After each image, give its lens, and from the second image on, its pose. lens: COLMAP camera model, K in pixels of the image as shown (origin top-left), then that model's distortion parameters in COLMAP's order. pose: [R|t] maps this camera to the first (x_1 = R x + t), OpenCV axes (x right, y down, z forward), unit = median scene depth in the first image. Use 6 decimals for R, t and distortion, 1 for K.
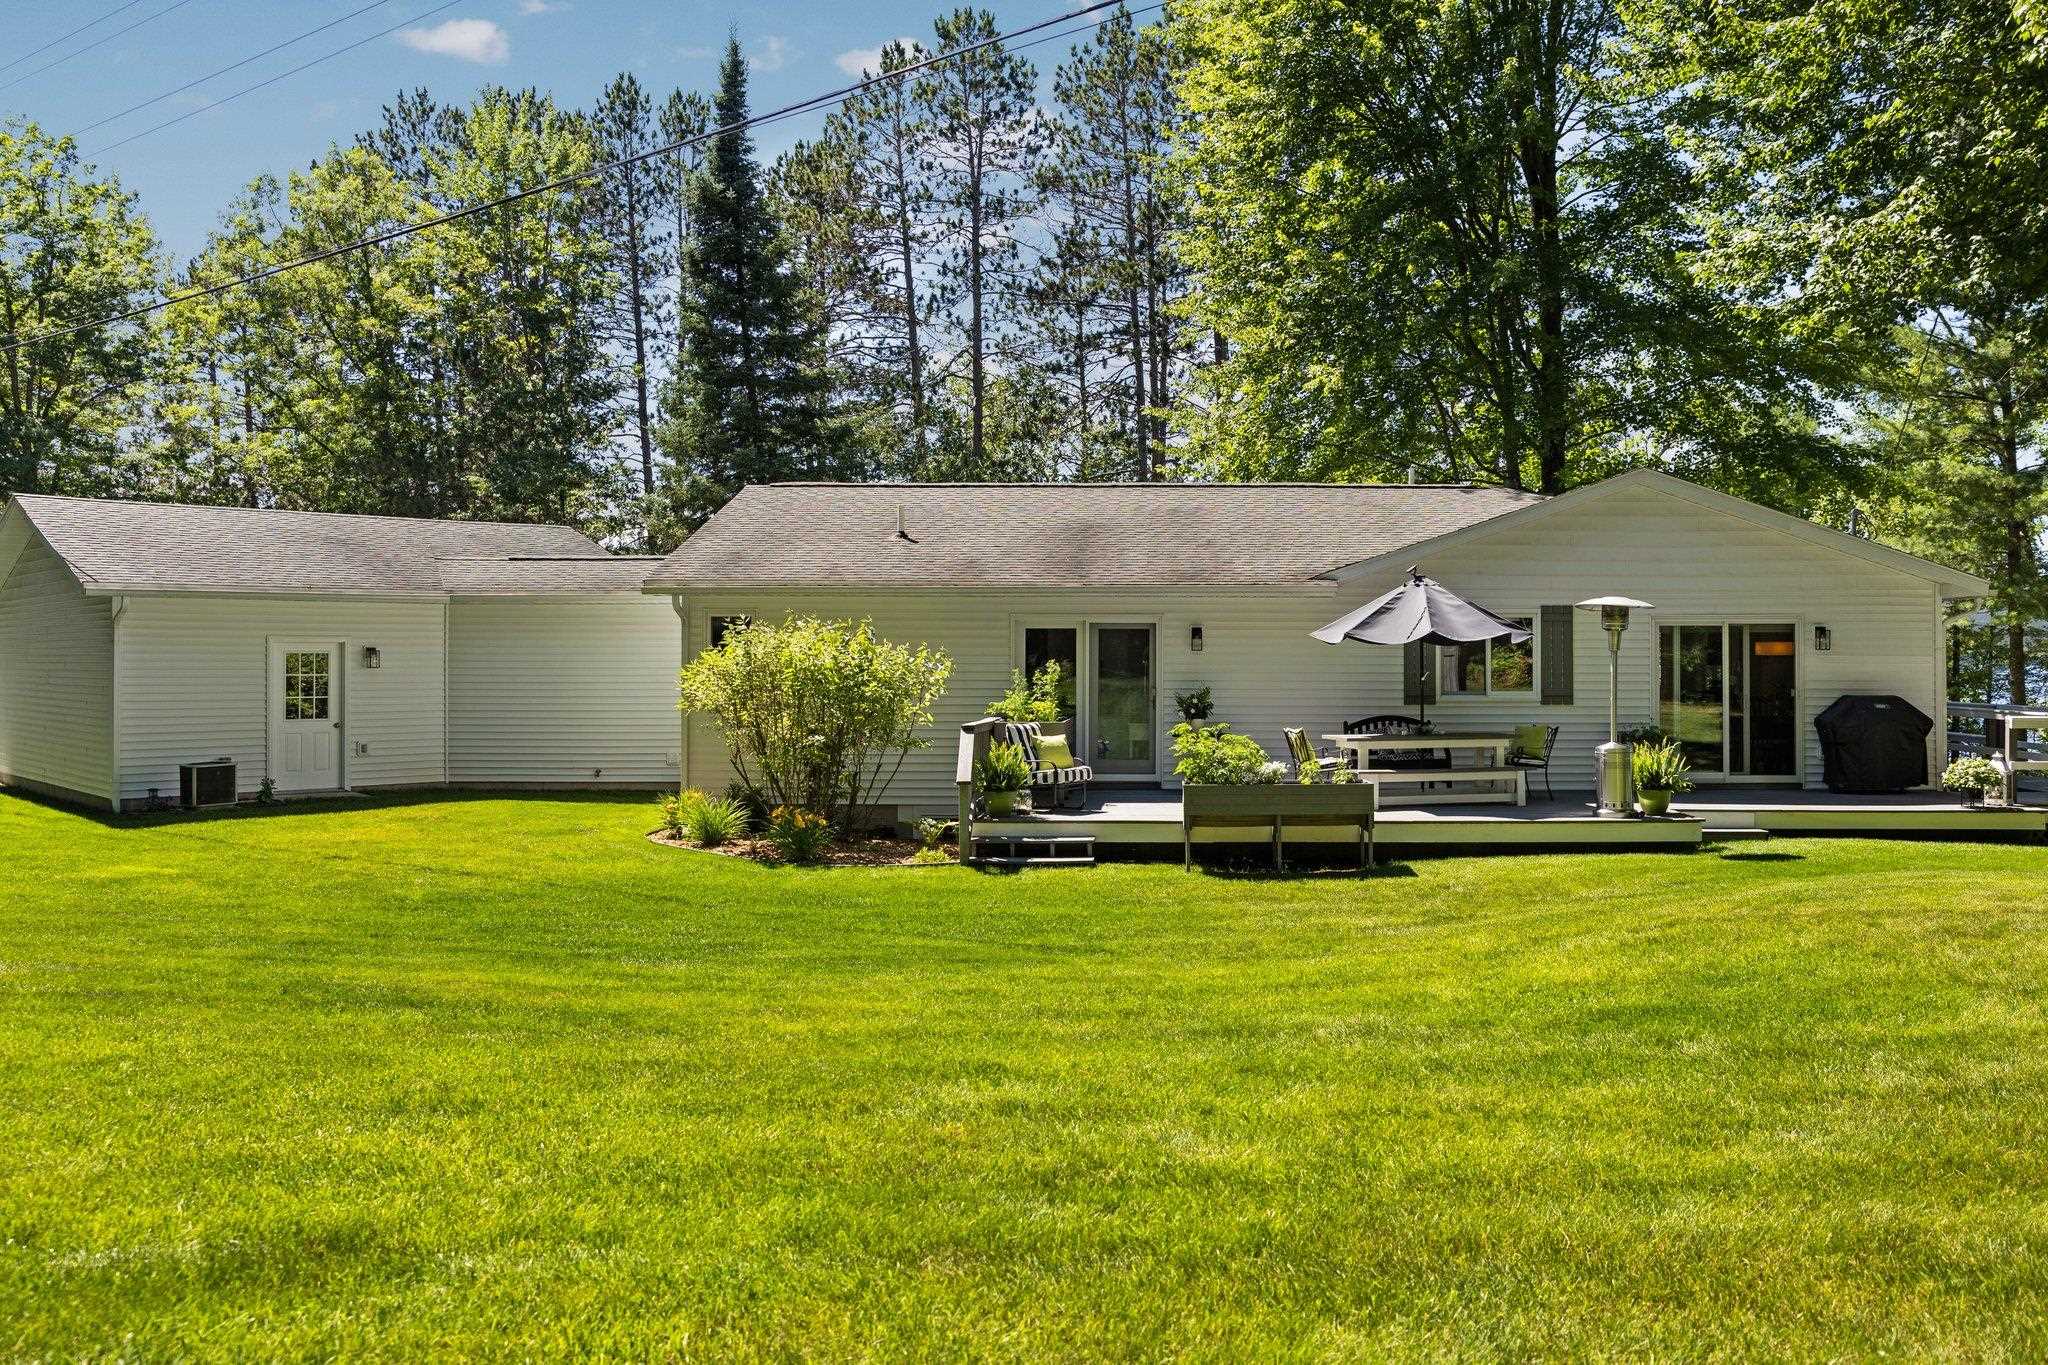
lens RADIAL K [[1631.5, 0, 1022.3], [0, 1631.5, 671.8], [0, 0, 1]] dist [-0.062348, -0.004094]
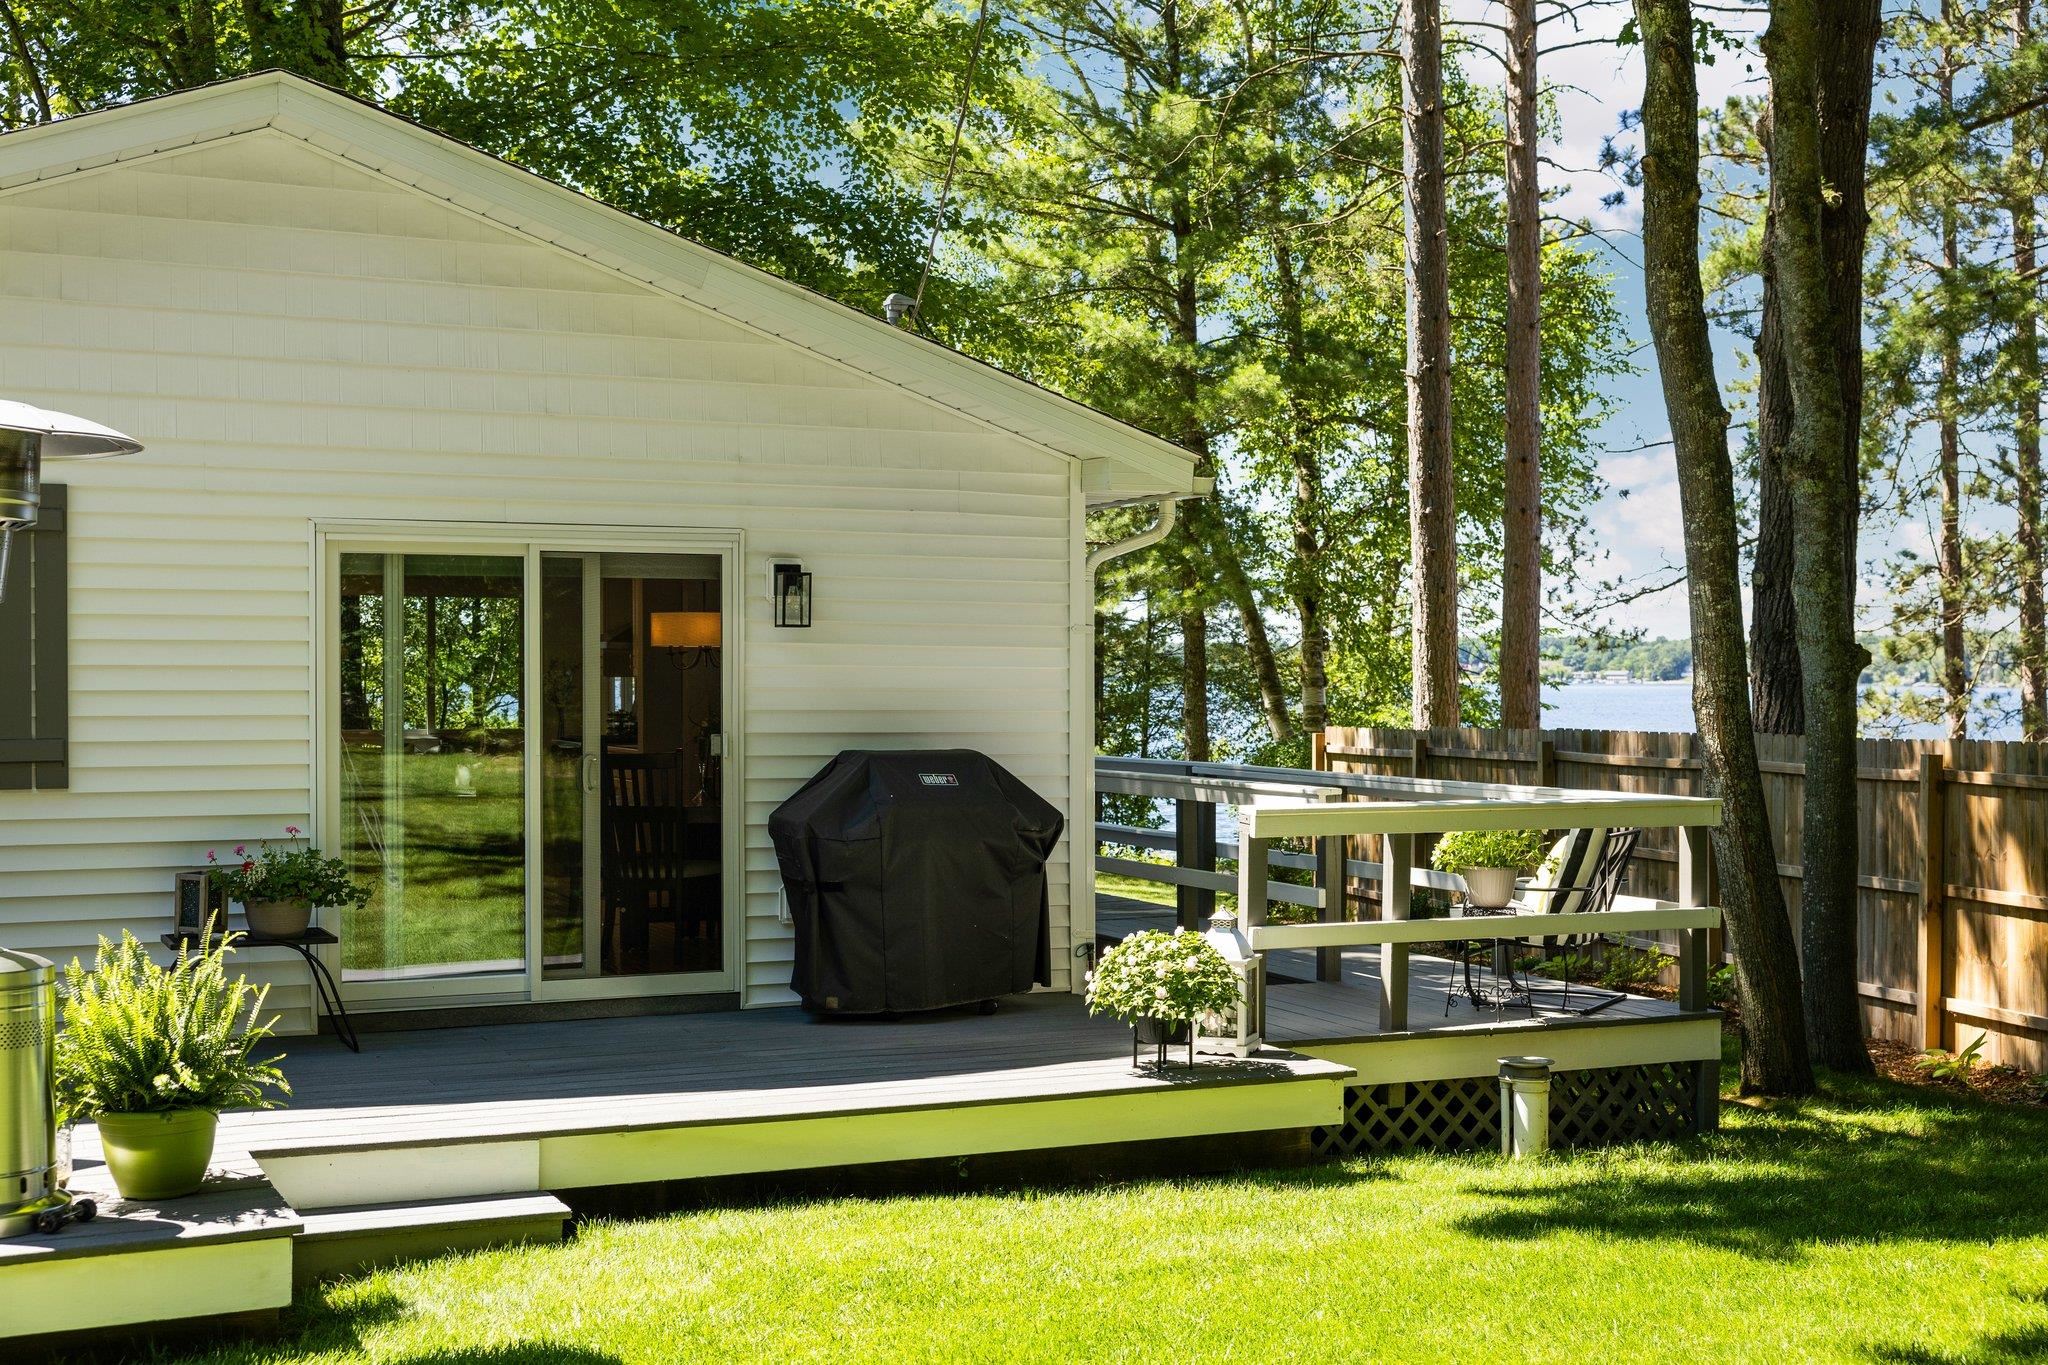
lens RADIAL K [[2551.6, 0, 1023.7], [0, 2551.6, 685.6], [0, 0, 1]] dist [0.005566, 0.000000]
pose [[0.876267, 0.002889, 0.481818, 0.259589], [-0.000831, 0.999990, -0.004485, 0.002000], [-0.481826, 0.003530, 0.876260, 0.455252]]
